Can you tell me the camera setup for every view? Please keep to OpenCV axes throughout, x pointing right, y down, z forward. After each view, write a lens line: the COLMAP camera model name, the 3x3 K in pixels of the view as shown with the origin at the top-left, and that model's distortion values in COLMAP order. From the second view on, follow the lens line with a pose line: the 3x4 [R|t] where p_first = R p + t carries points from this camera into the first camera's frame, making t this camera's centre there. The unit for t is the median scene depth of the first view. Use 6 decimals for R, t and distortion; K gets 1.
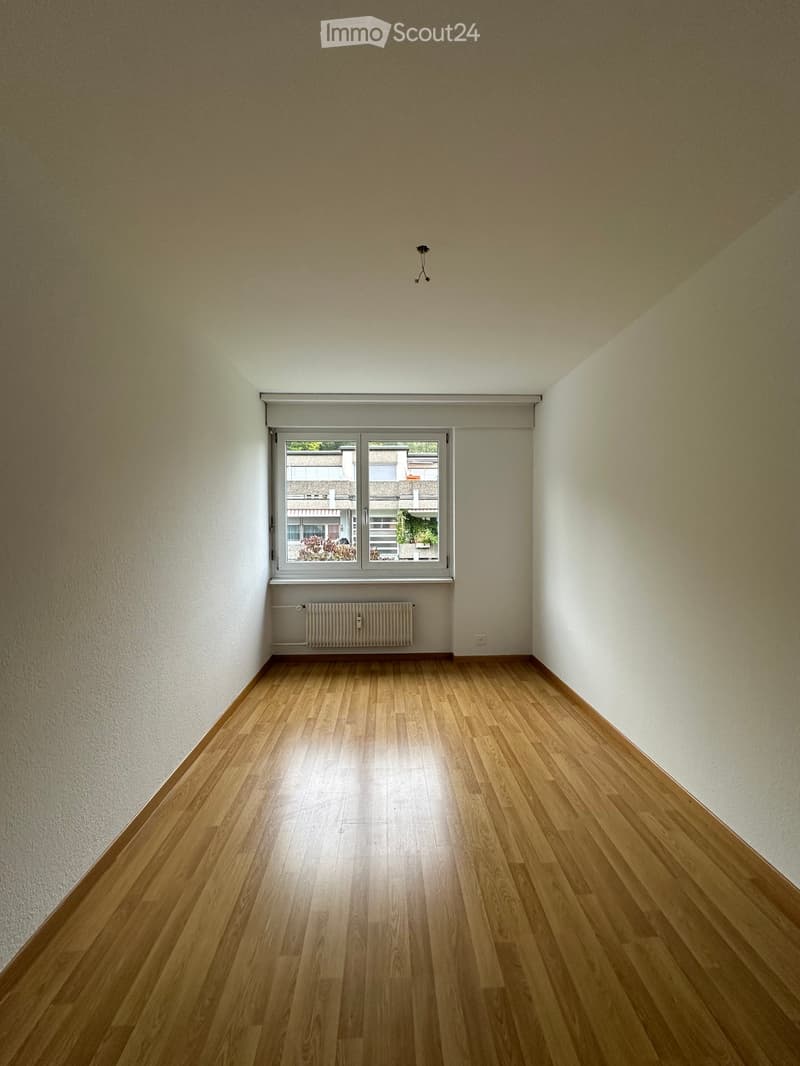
lens RADIAL K [[426.7, 0, 398.8], [0, 426.7, 538.5], [0, 0, 1]] dist [-0.007045, -0.000067]
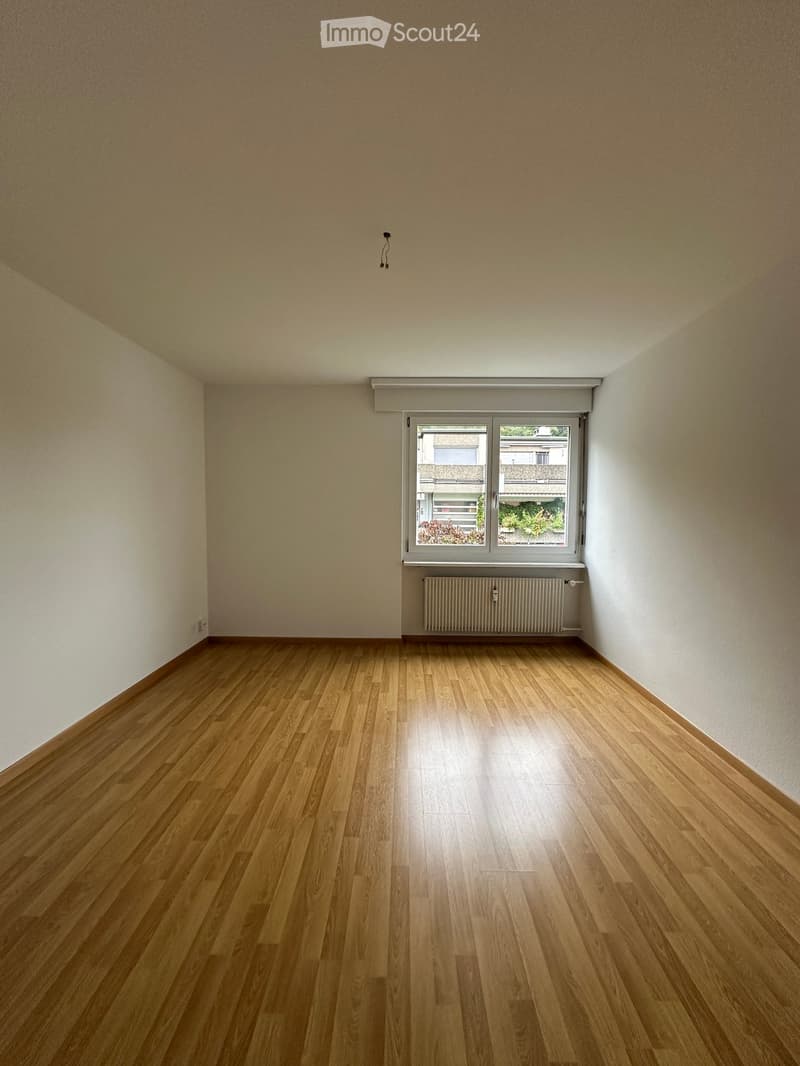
lens RADIAL K [[426.7, 0, 404.3], [0, 426.7, 536.4], [0, 0, 1]] dist [-0.007045, -0.000067]
pose [[0.999720, 0.017216, -0.016243, -0.262515], [-0.016656, 0.999282, 0.034018, 0.002375], [0.016817, -0.033738, 0.999289, -0.009285]]
